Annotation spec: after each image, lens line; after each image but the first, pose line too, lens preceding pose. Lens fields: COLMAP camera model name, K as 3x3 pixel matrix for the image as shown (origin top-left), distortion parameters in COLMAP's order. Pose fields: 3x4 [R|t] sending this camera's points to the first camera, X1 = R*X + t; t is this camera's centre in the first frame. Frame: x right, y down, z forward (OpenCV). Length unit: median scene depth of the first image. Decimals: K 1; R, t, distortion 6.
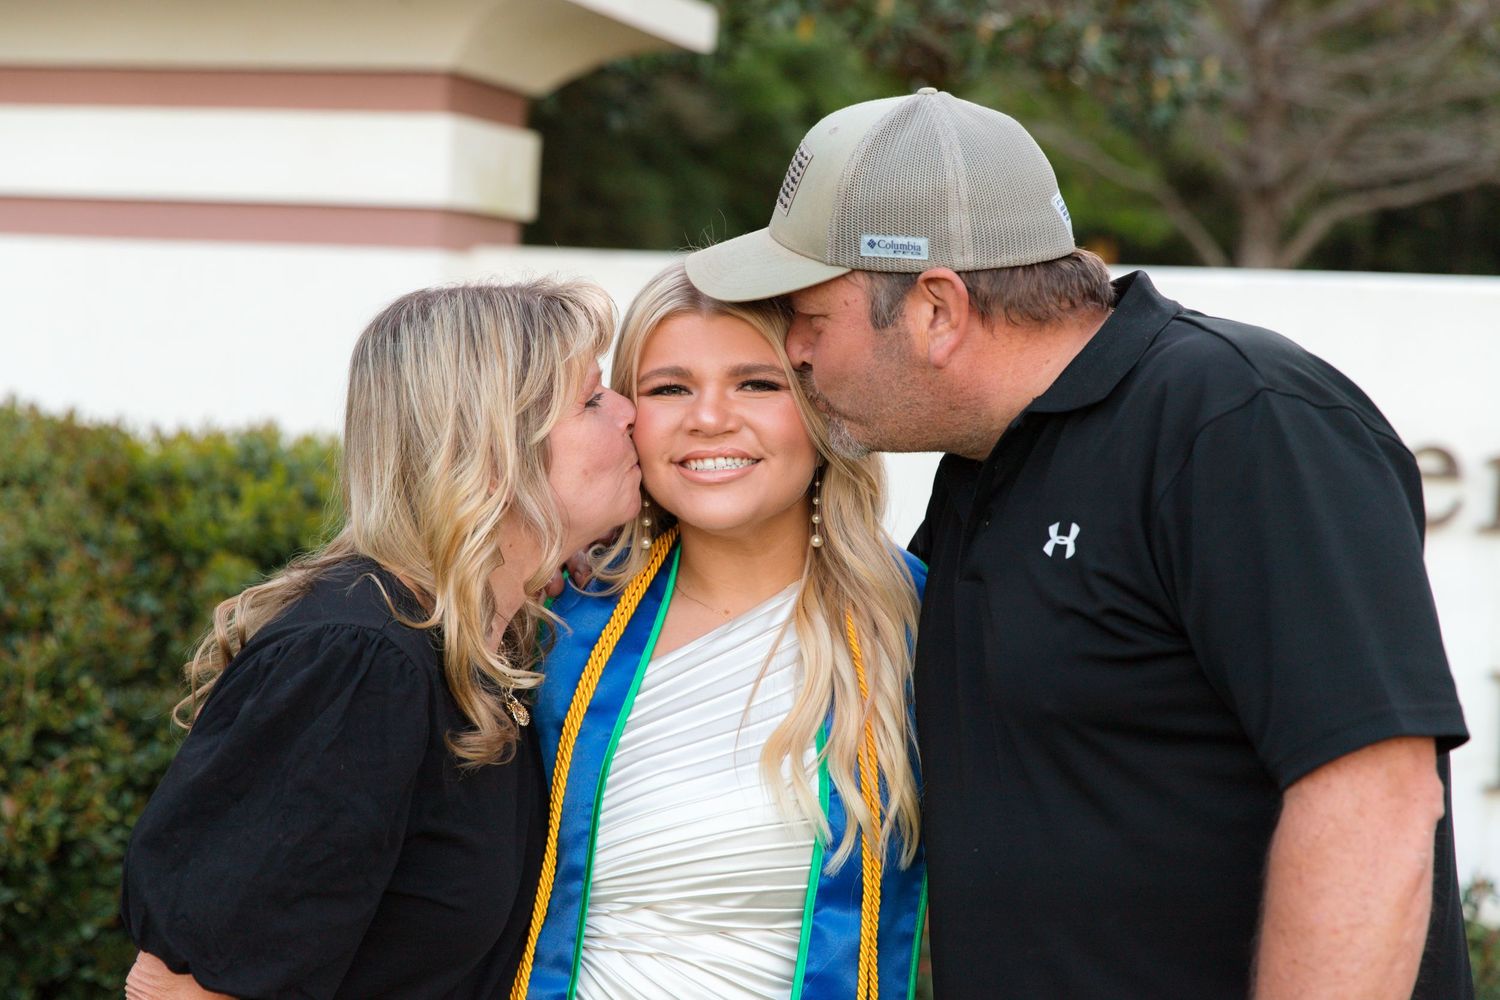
lens RADIAL K [[3034.0, 0, 749.7], [0, 3034.0, 498.9], [0, 0, 1]] dist [0.025140, -0.199295]
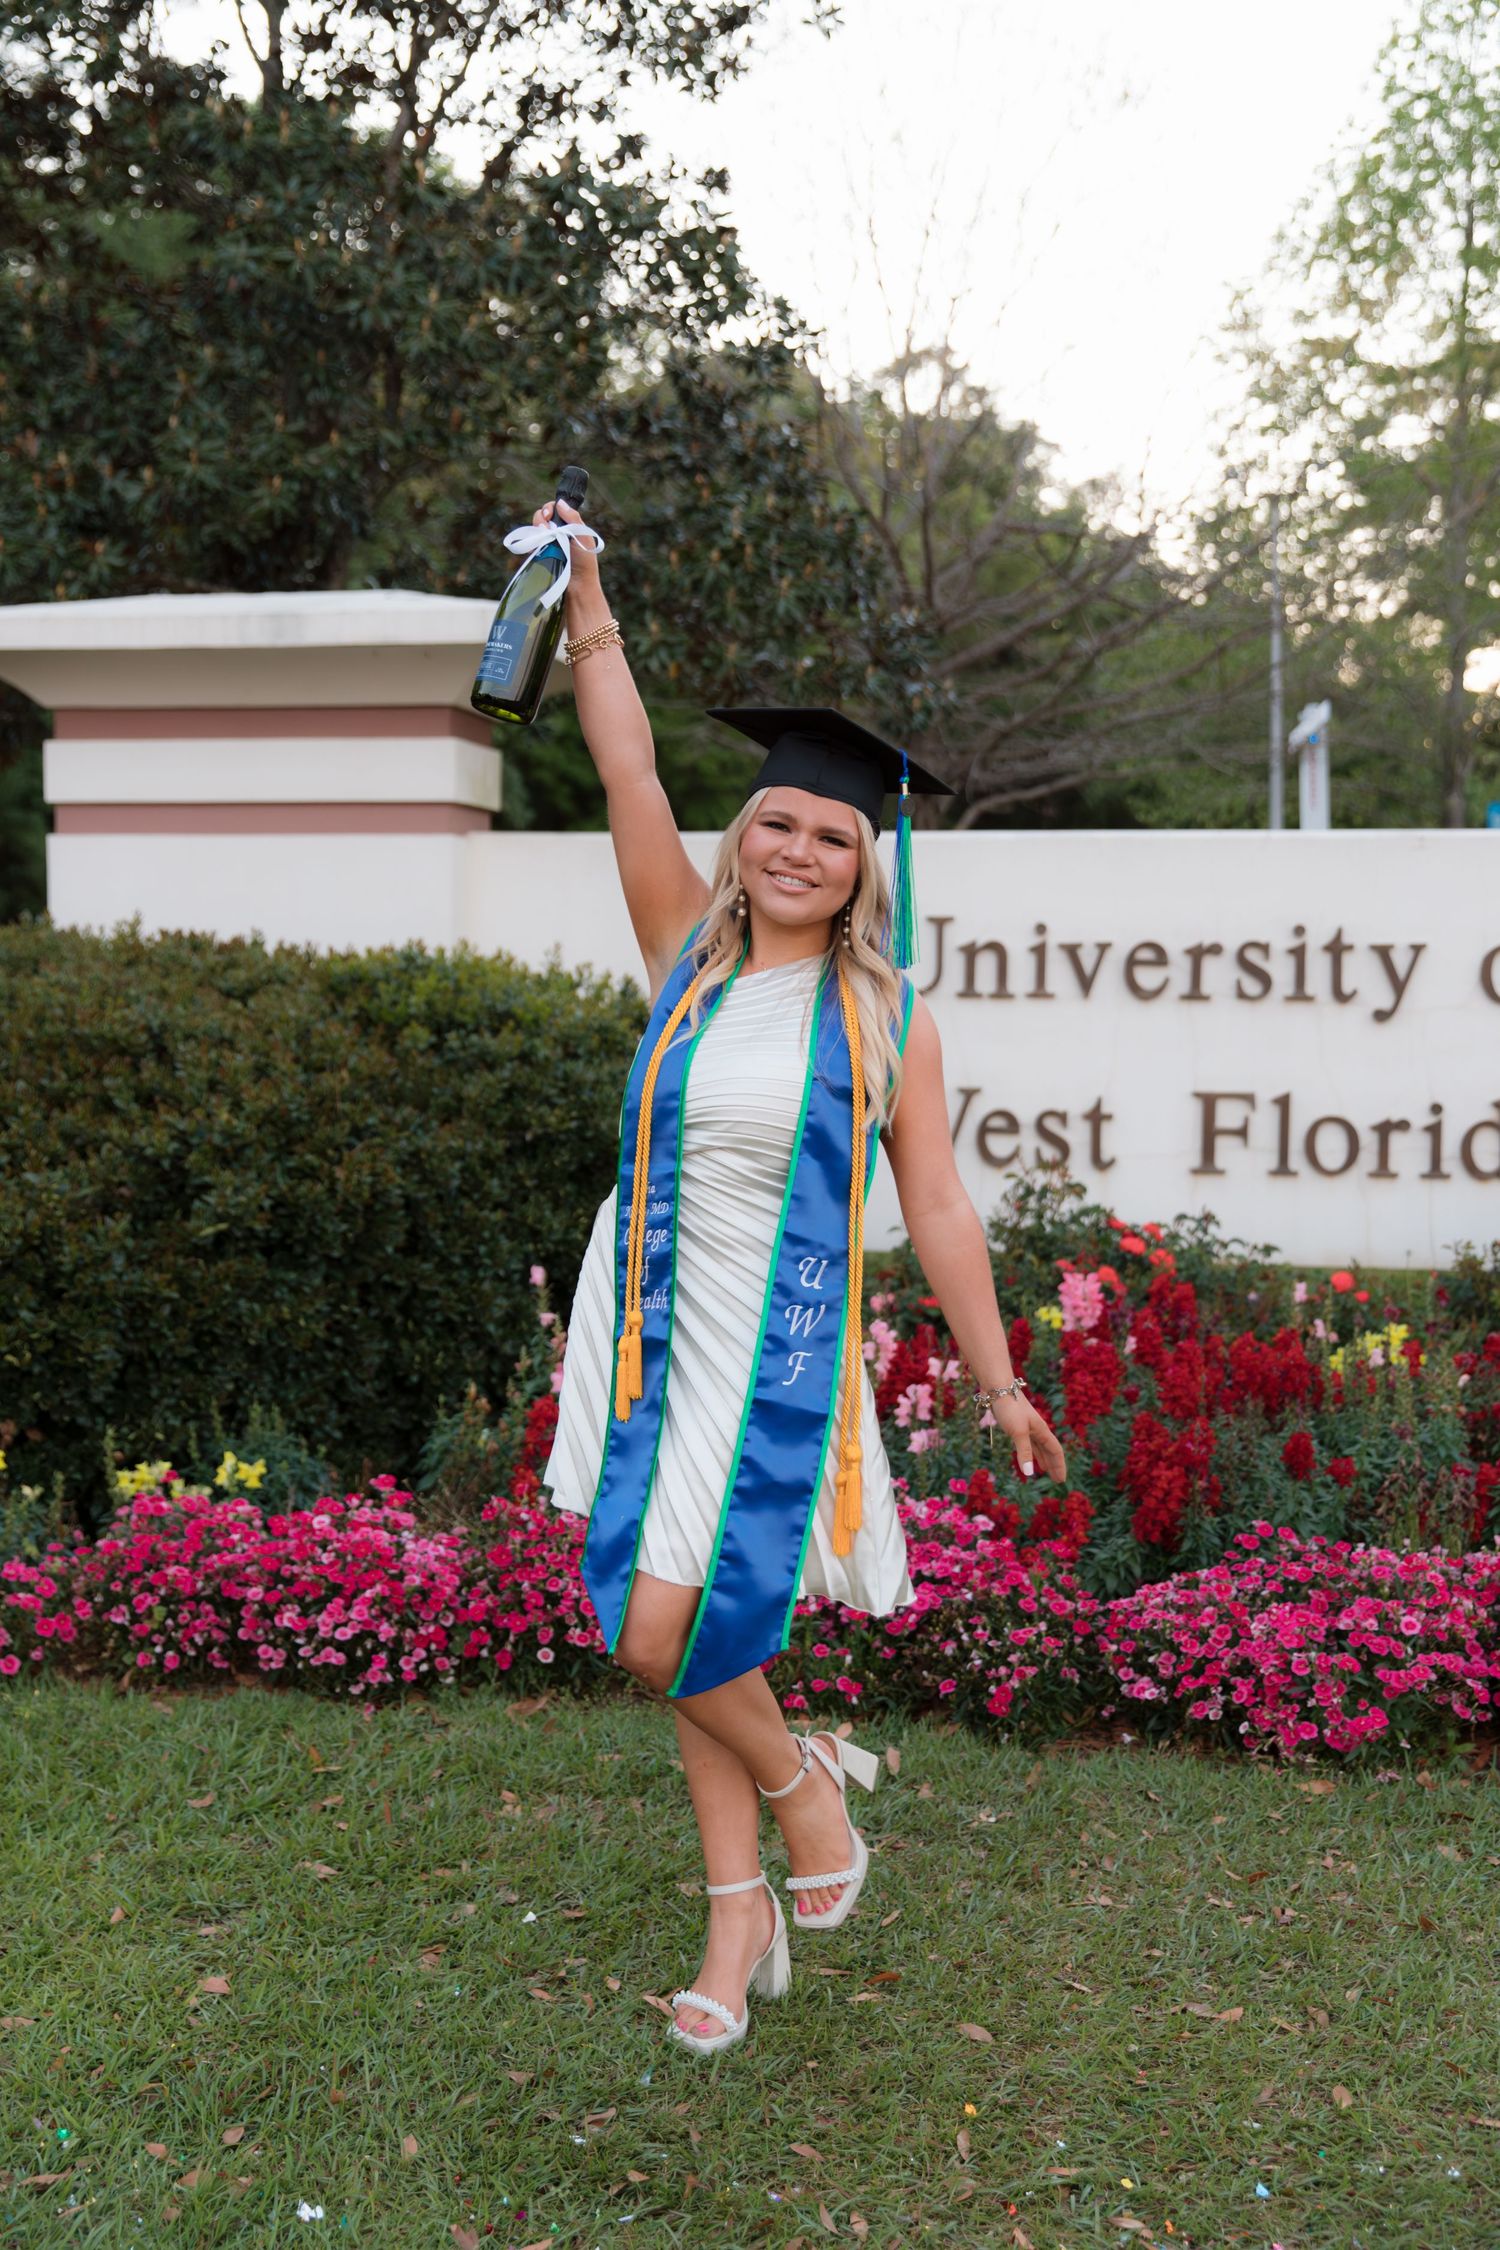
lens RADIAL K [[2577.2, 0, 734.8], [0, 2577.2, 1083.5], [0, 0, 1]] dist [0.012587, -0.011463]
pose [[0.992766, -0.041291, 0.112741, -0.119656], [0.040786, 0.999145, 0.006783, 0.034400], [-0.112925, -0.002136, 0.993601, -0.225939]]
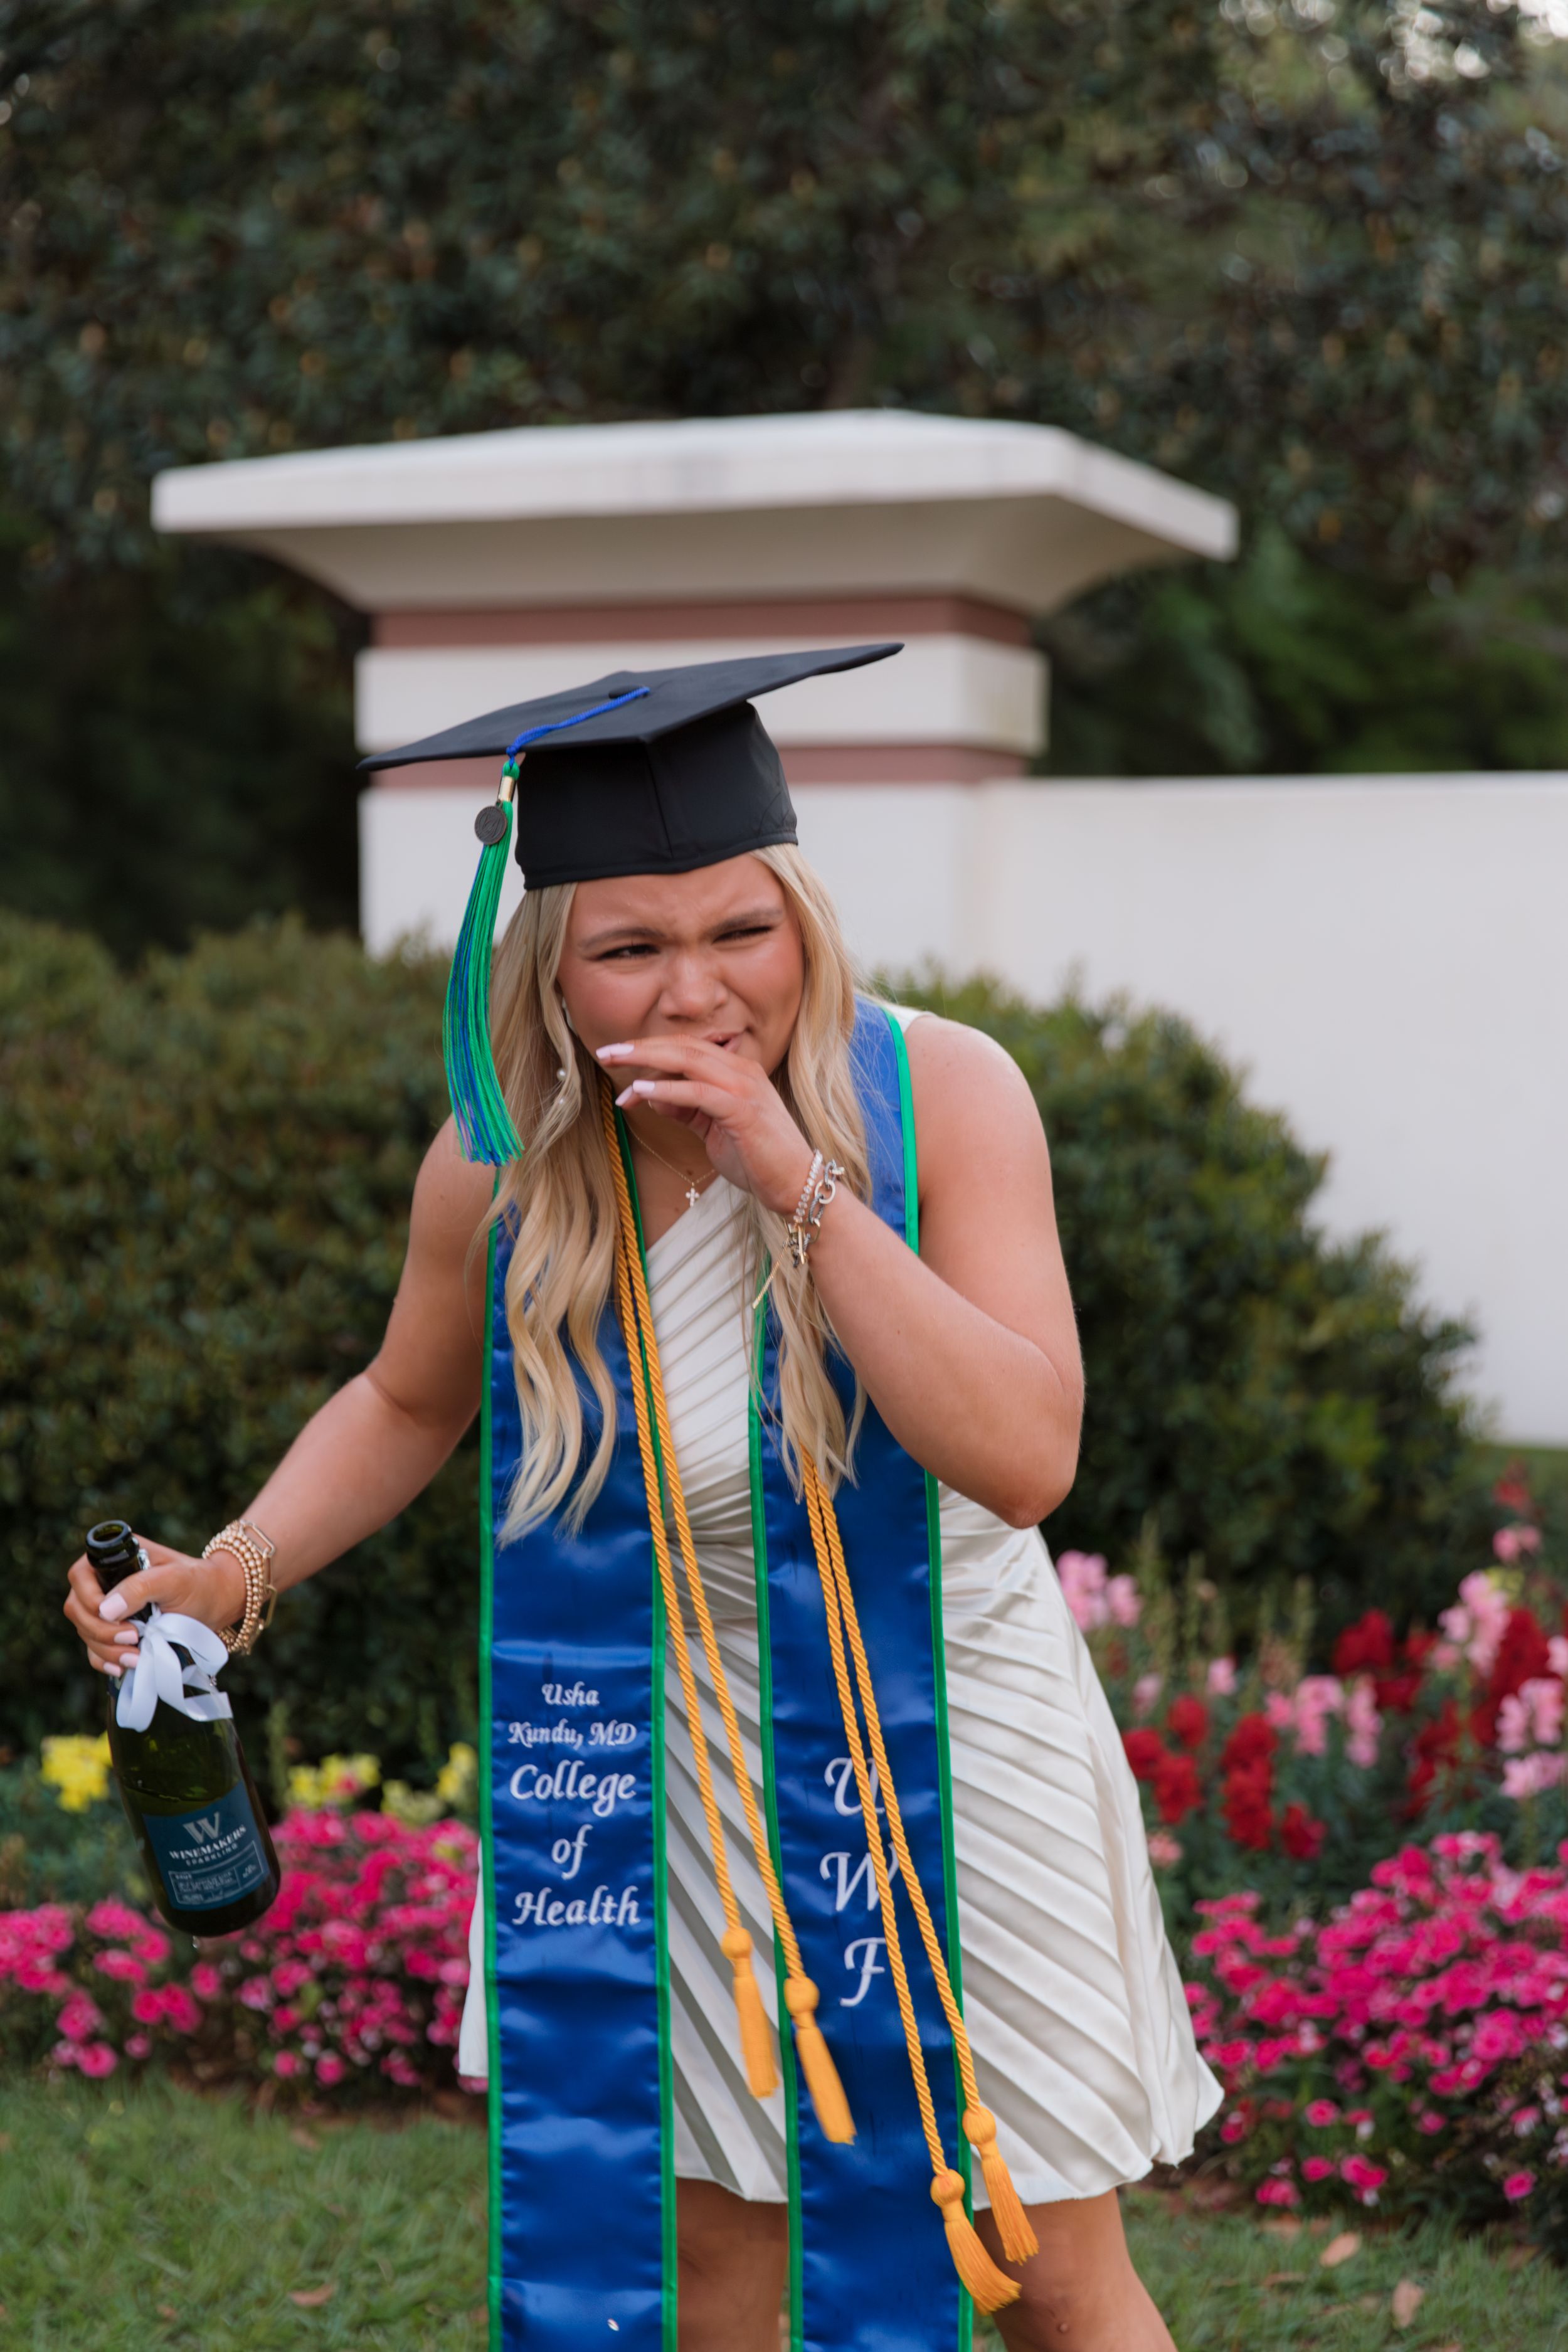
lens RADIAL K [[3920.5, 0, 780.6], [0, 3920.5, 1149.1], [0, 0, 1]] dist [-0.004419, -0.016871]
pose [[0.995080, -0.032665, -0.093540, -0.051152], [0.032651, 0.999465, -0.001681, 0.030164], [0.093545, -0.001381, 0.995614, -0.199568]]
